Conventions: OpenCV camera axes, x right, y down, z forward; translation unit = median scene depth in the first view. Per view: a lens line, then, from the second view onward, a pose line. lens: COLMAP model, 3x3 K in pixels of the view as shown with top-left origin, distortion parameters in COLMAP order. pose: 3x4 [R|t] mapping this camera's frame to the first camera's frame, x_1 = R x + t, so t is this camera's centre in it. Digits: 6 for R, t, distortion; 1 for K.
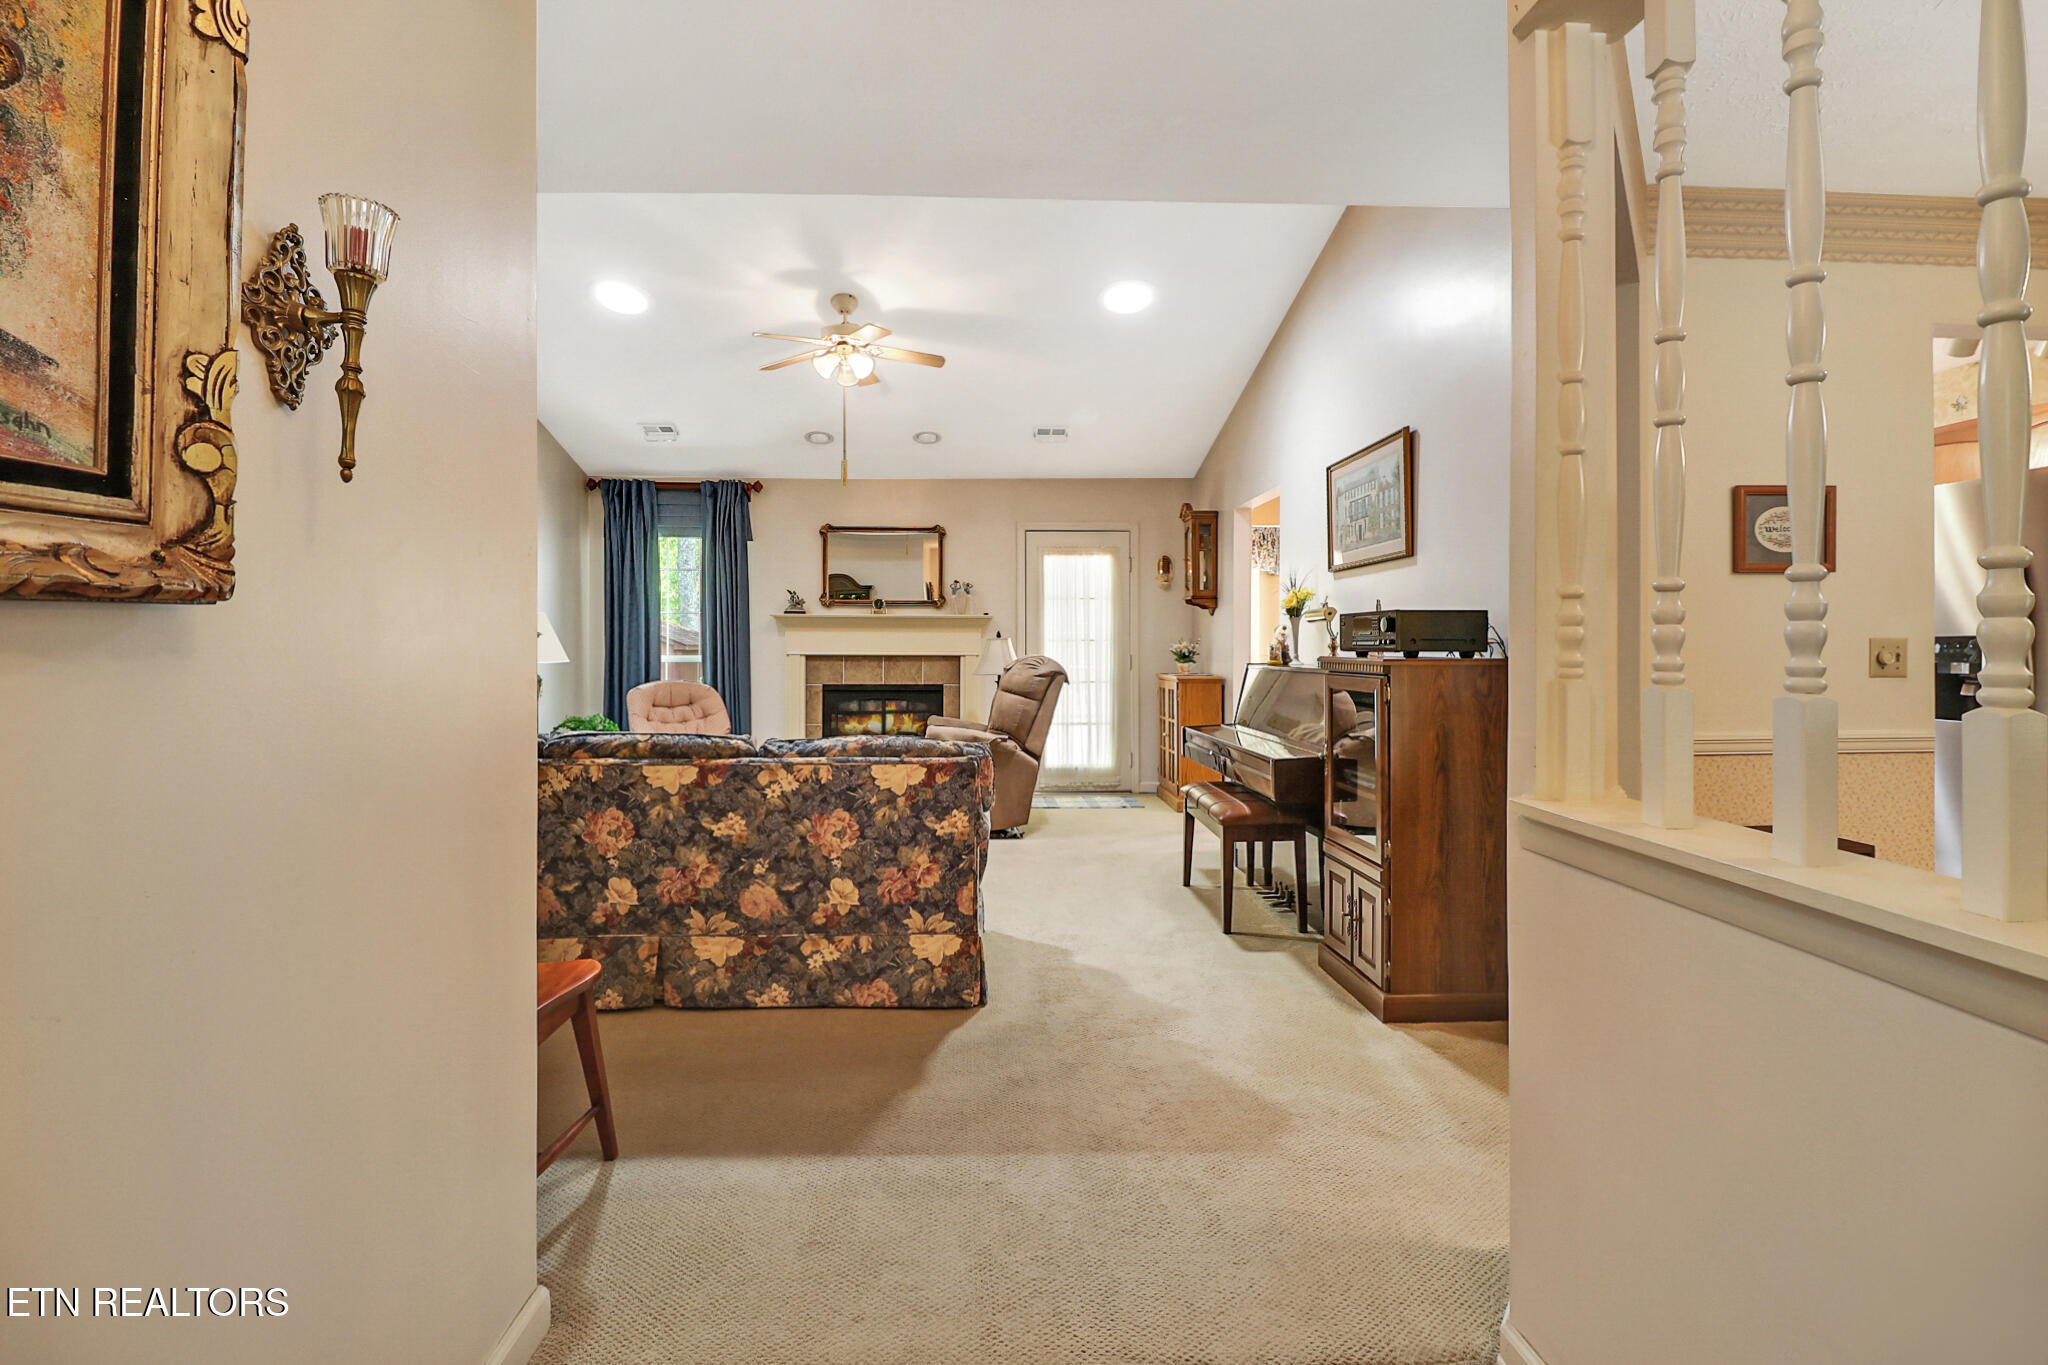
lens RADIAL K [[944.7, 0, 999.0], [0, 944.7, 635.9], [0, 0, 1]] dist [0.000130, -0.007203]
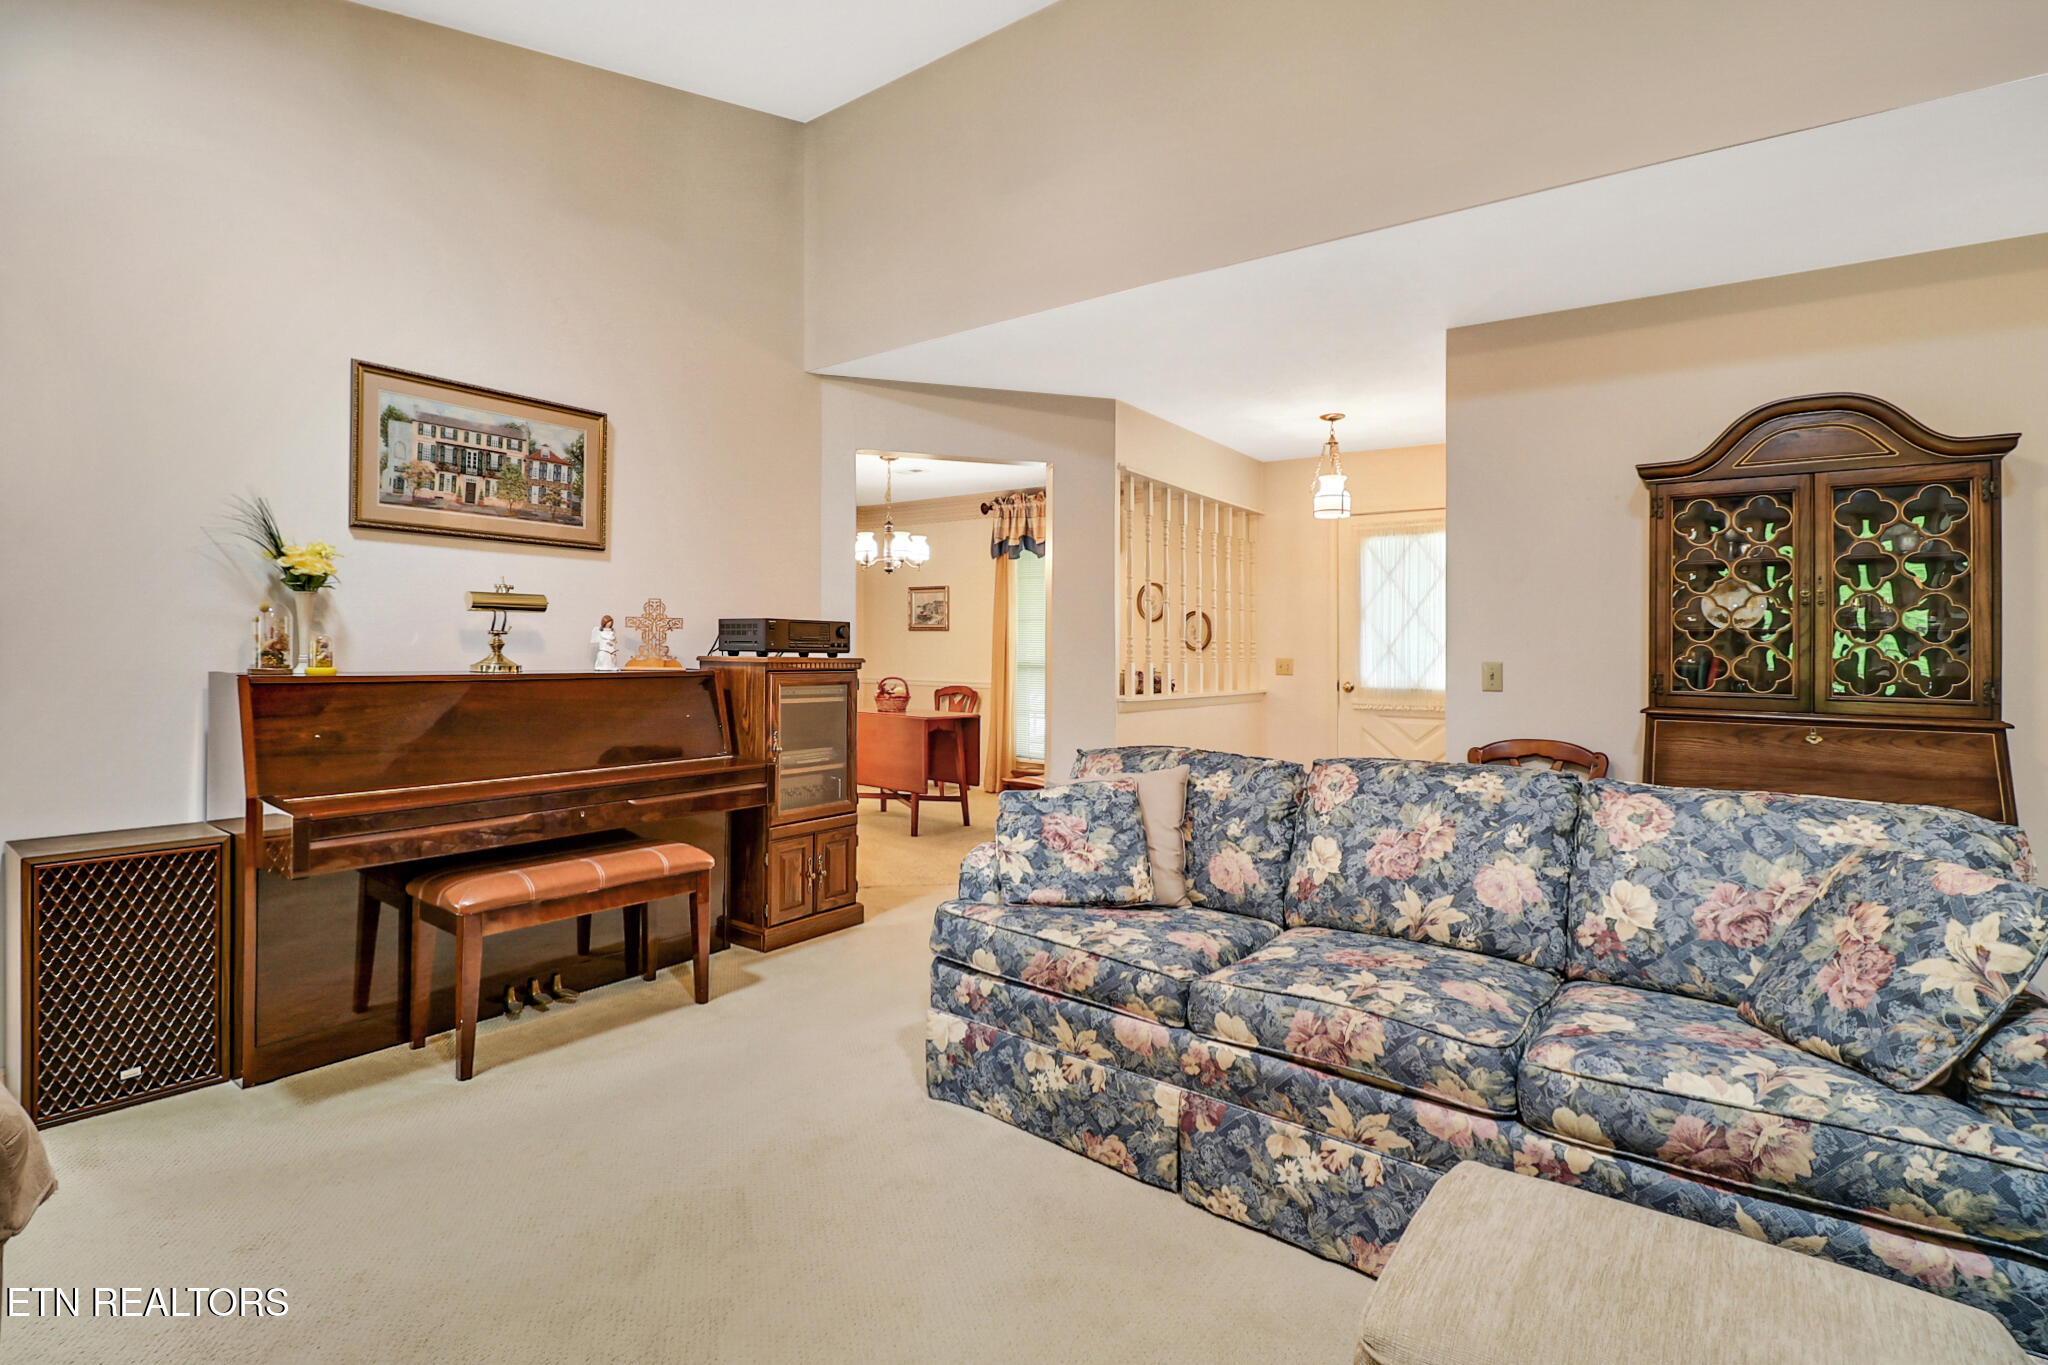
lens RADIAL K [[944.7, 0, 1010.8], [0, 944.7, 641.2], [0, 0, 1]] dist [0.000130, -0.007203]
pose [[-0.780599, -0.002170, 0.625029, -0.367409], [-0.018098, 0.999653, -0.019132, 0.013141], [-0.624771, -0.026246, -0.780367, 1.138723]]
